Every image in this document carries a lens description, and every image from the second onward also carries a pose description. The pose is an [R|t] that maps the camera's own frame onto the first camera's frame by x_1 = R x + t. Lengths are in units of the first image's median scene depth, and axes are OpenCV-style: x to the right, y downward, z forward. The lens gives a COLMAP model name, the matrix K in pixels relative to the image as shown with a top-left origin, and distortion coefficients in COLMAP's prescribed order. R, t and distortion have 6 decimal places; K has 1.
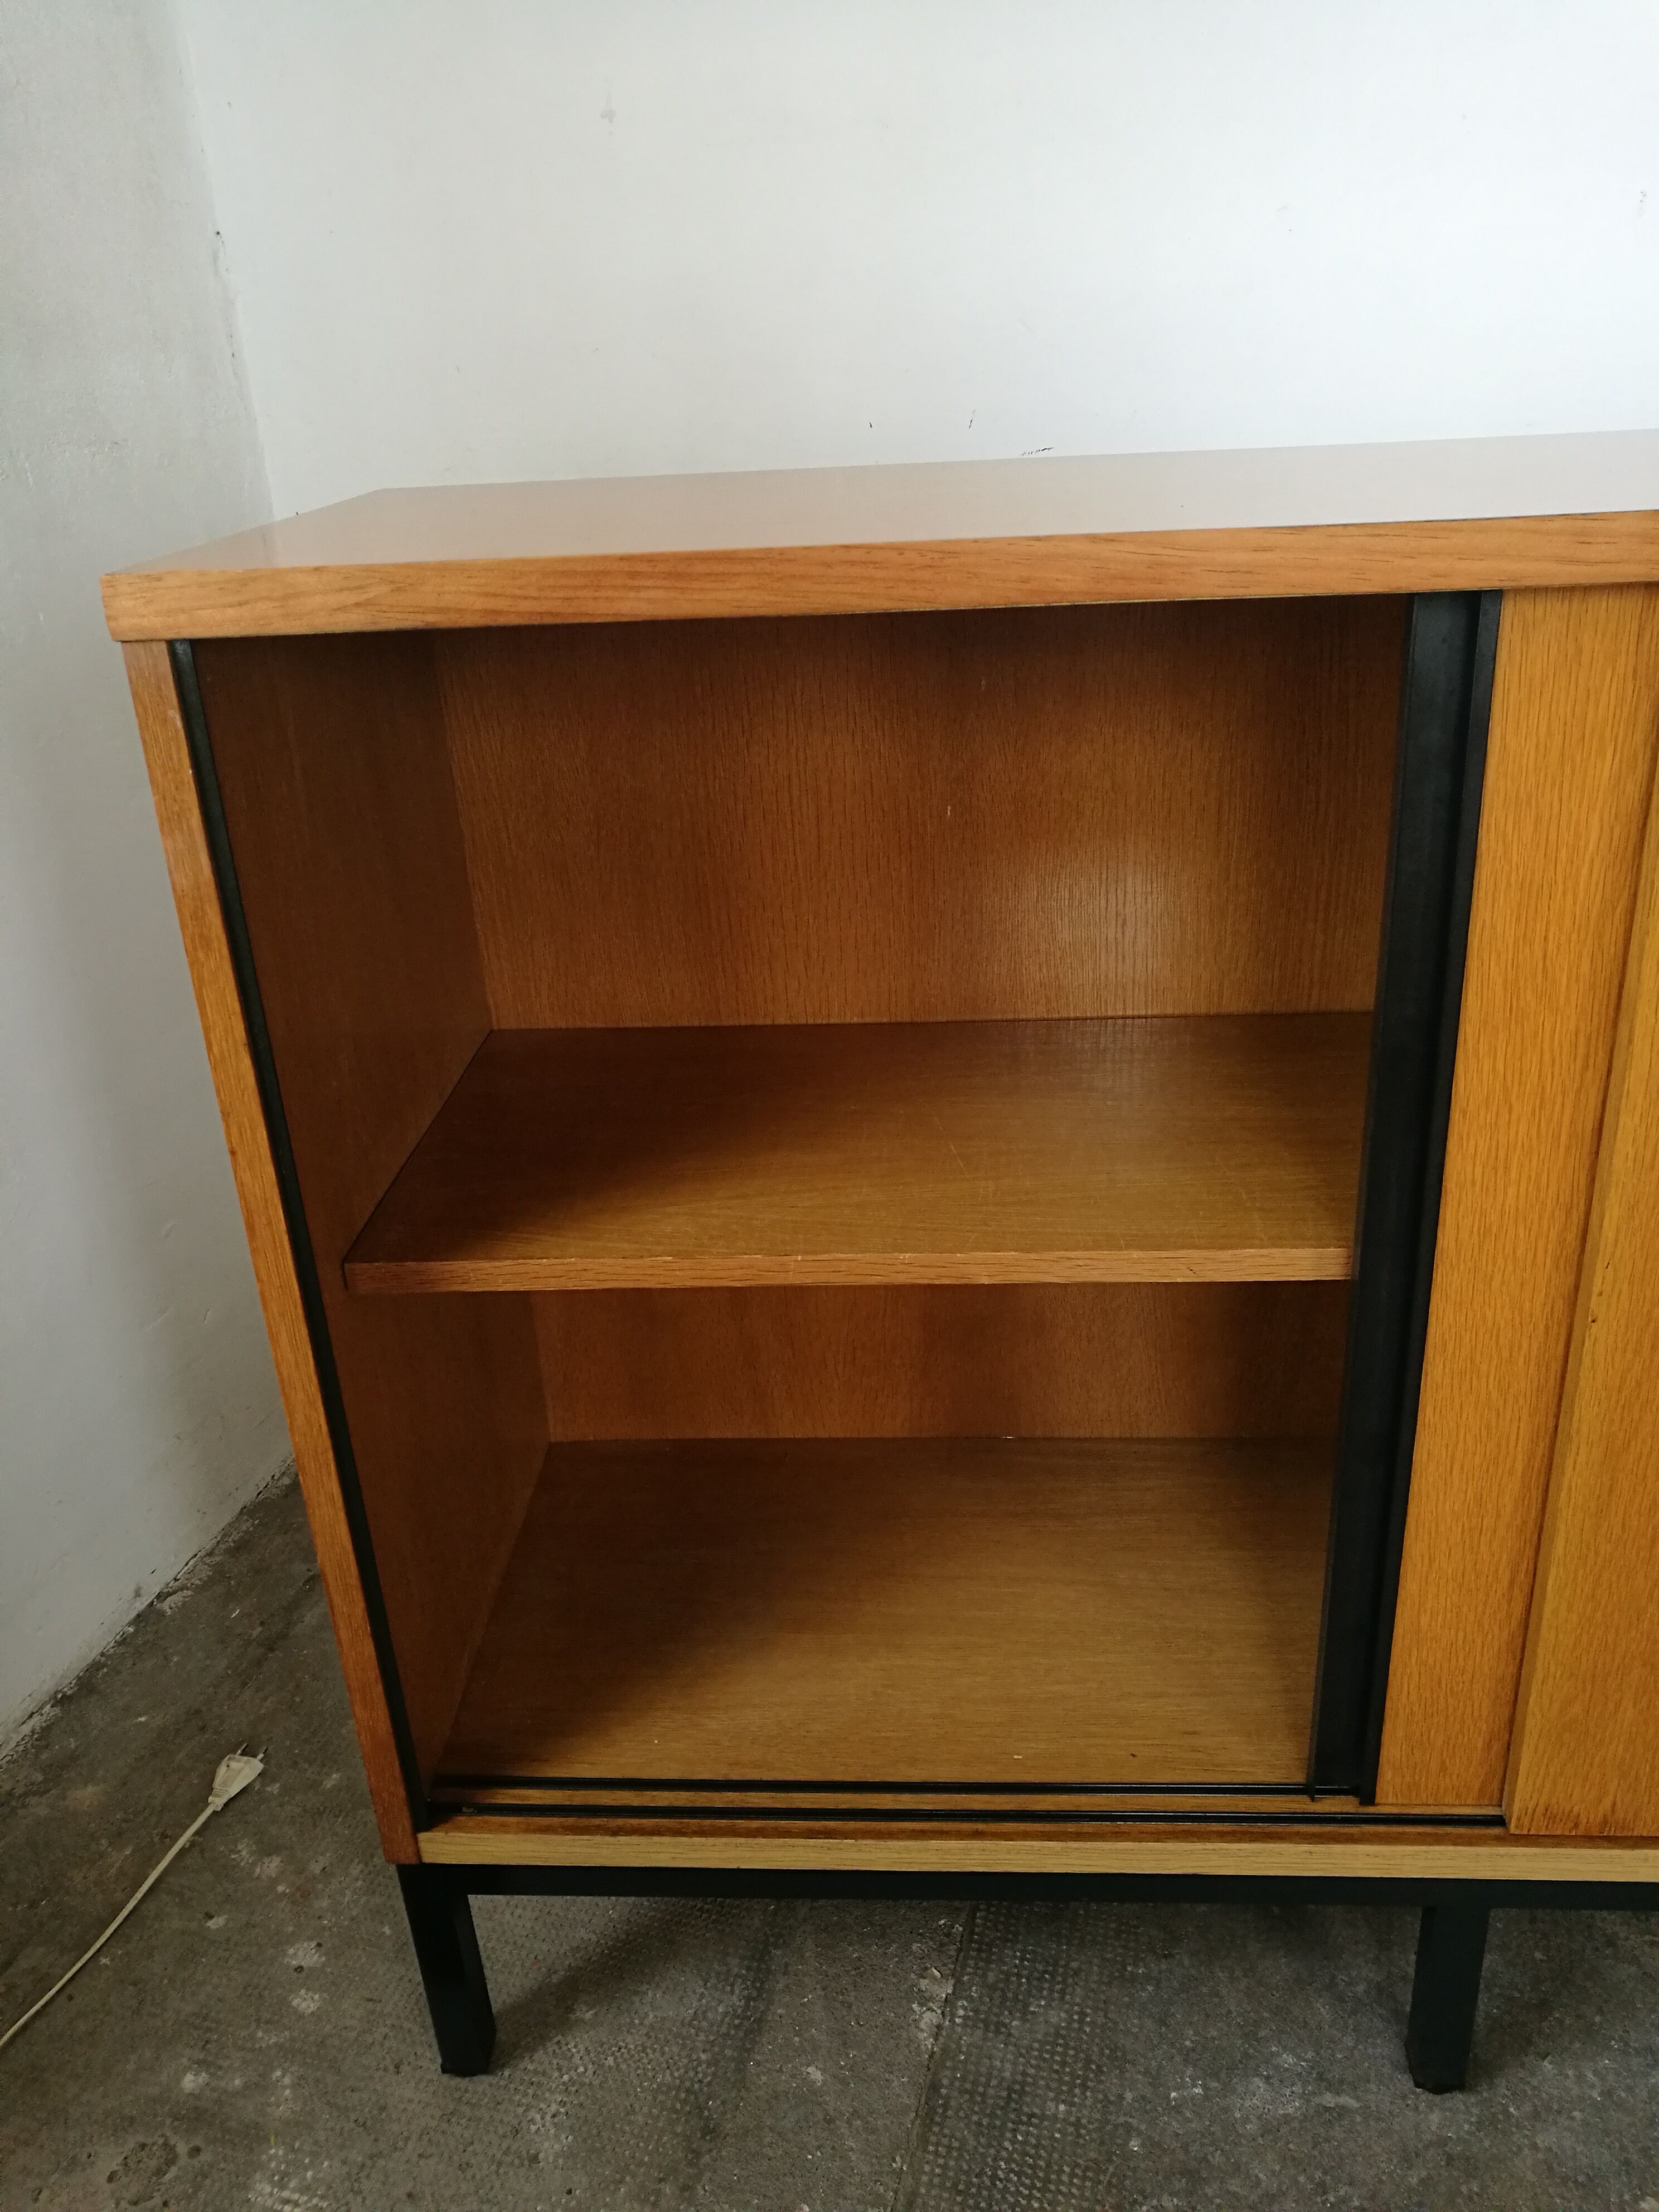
lens RADIAL K [[1779.8, 0, 793.8], [0, 1779.8, 1097.2], [0, 0, 1]] dist [-0.065657, 0.204484]
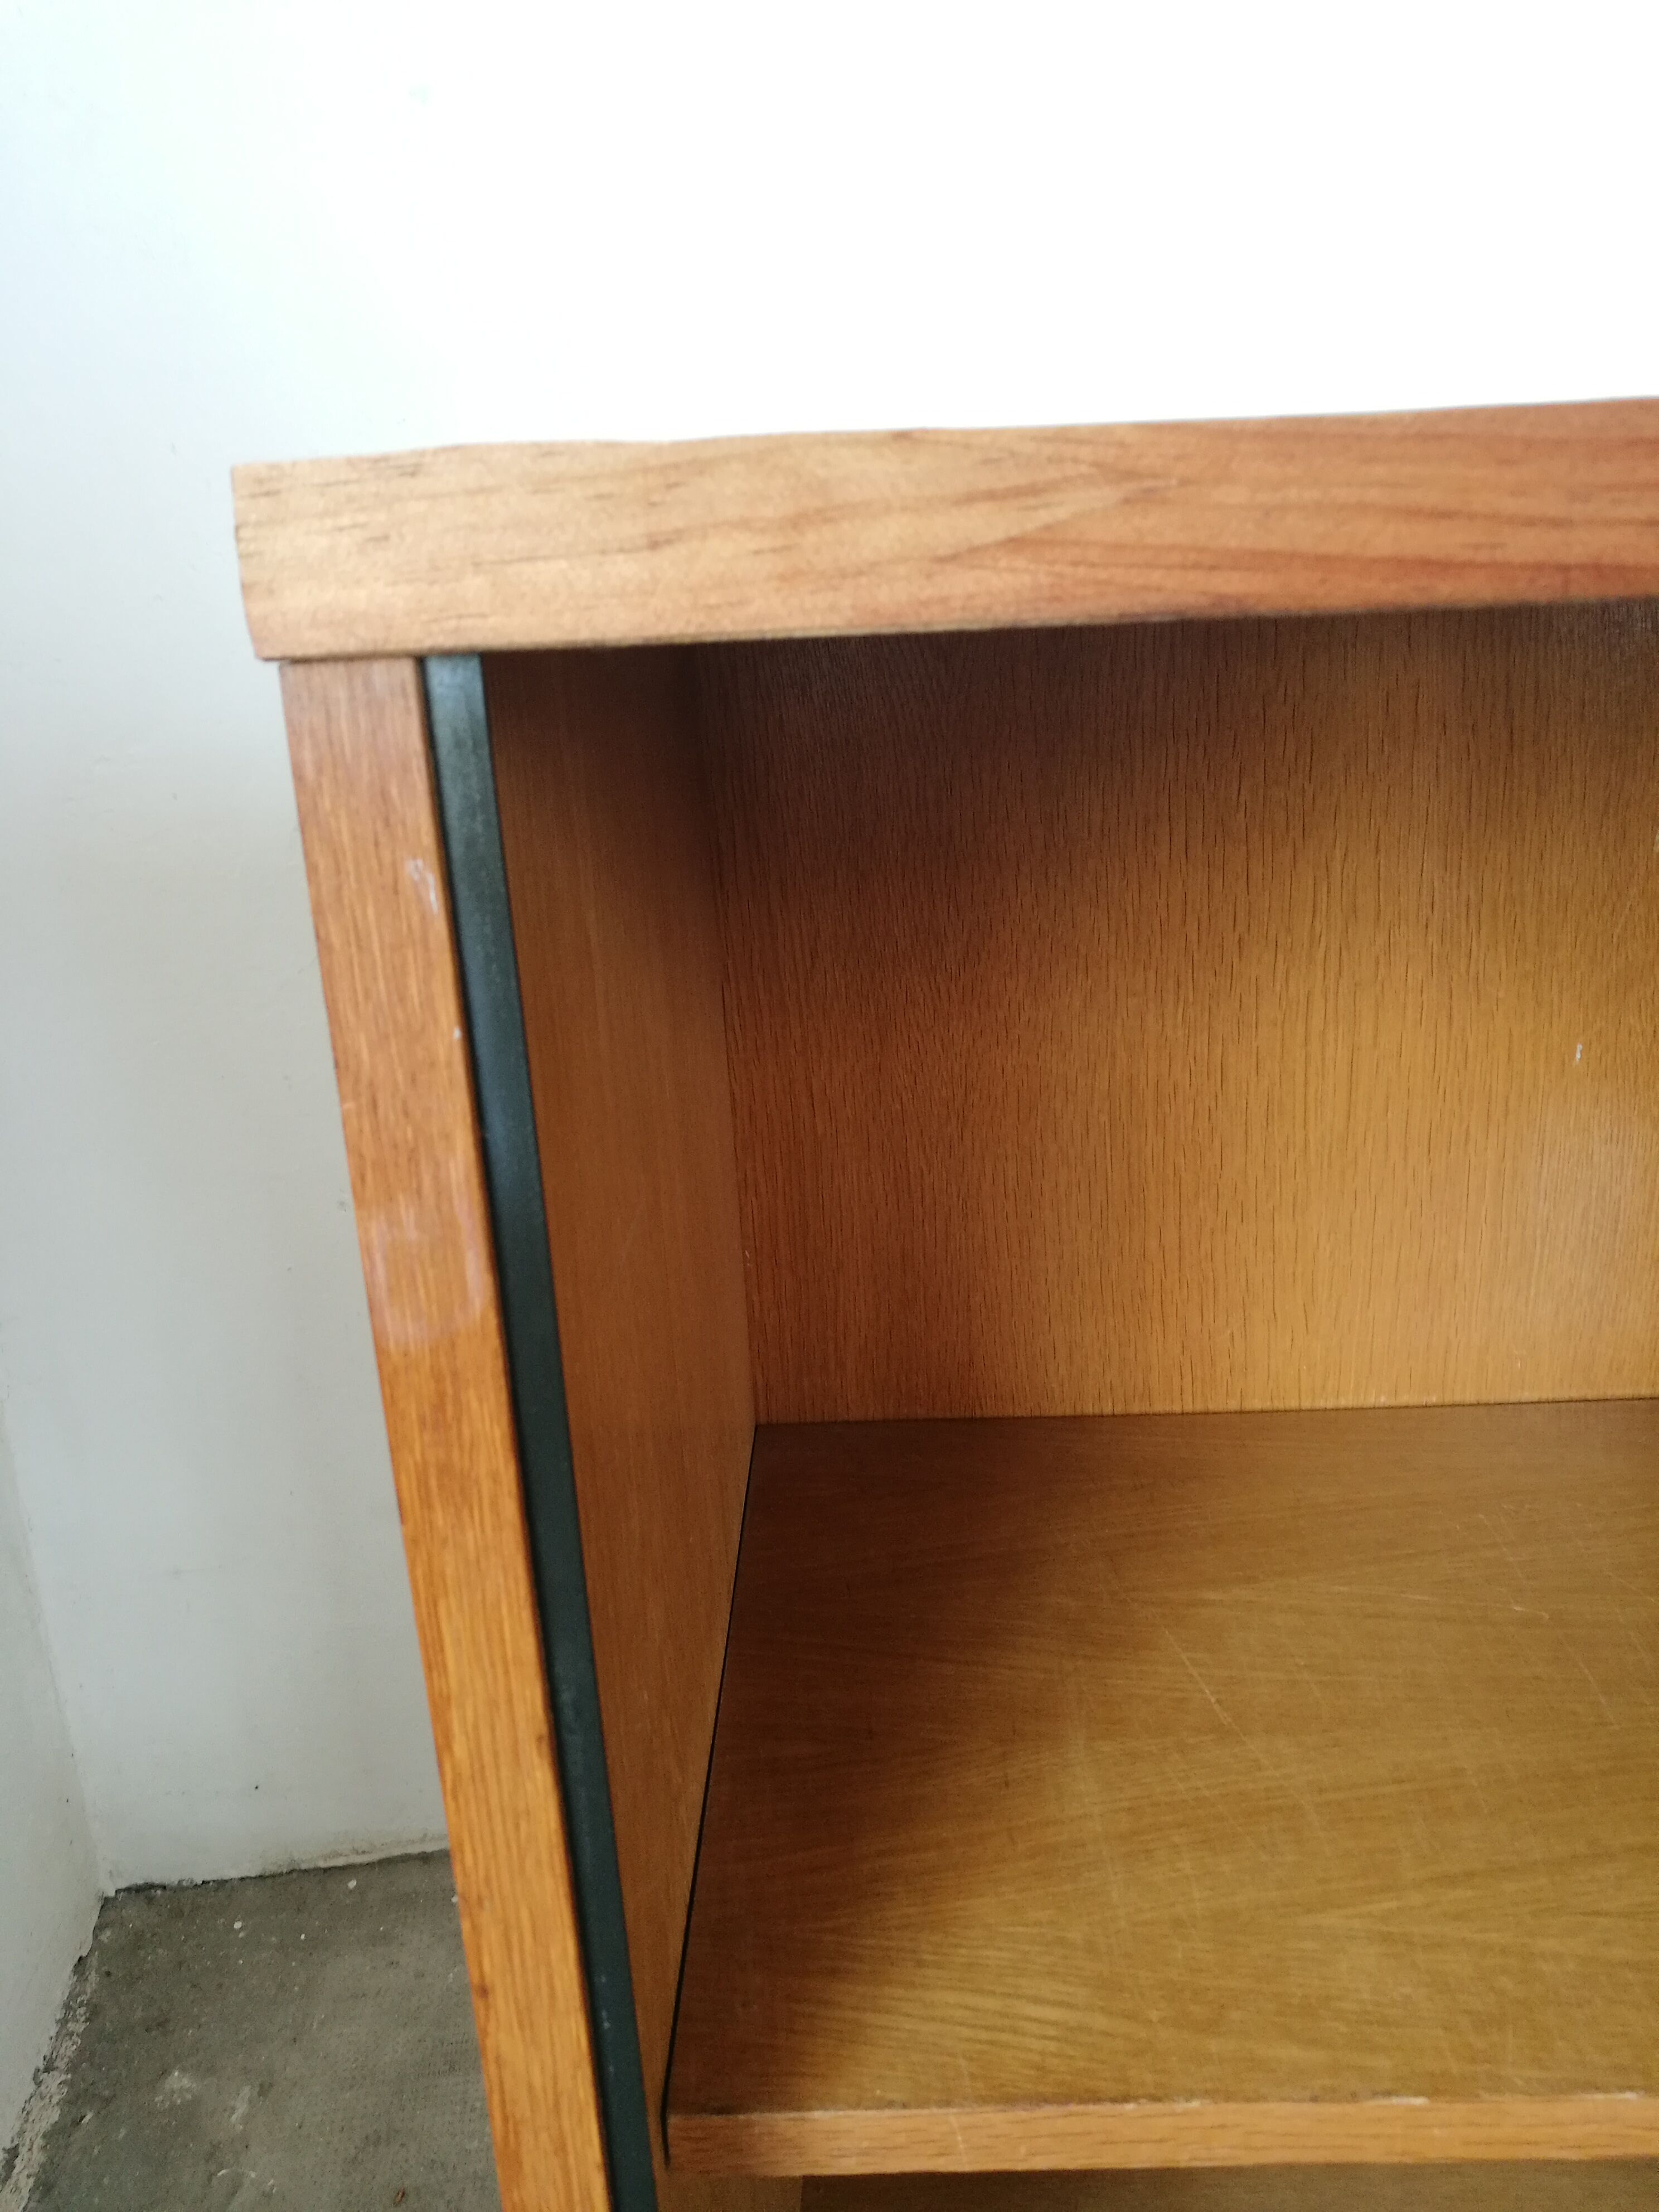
lens RADIAL K [[1779.8, 0, 793.8], [0, 1779.8, 1097.2], [0, 0, 1]] dist [-0.065657, 0.204484]
pose [[0.998755, -0.009238, 0.049016, -0.298122], [0.014153, 0.994795, -0.100910, -0.137975], [-0.047828, 0.101478, 0.993687, 0.664933]]
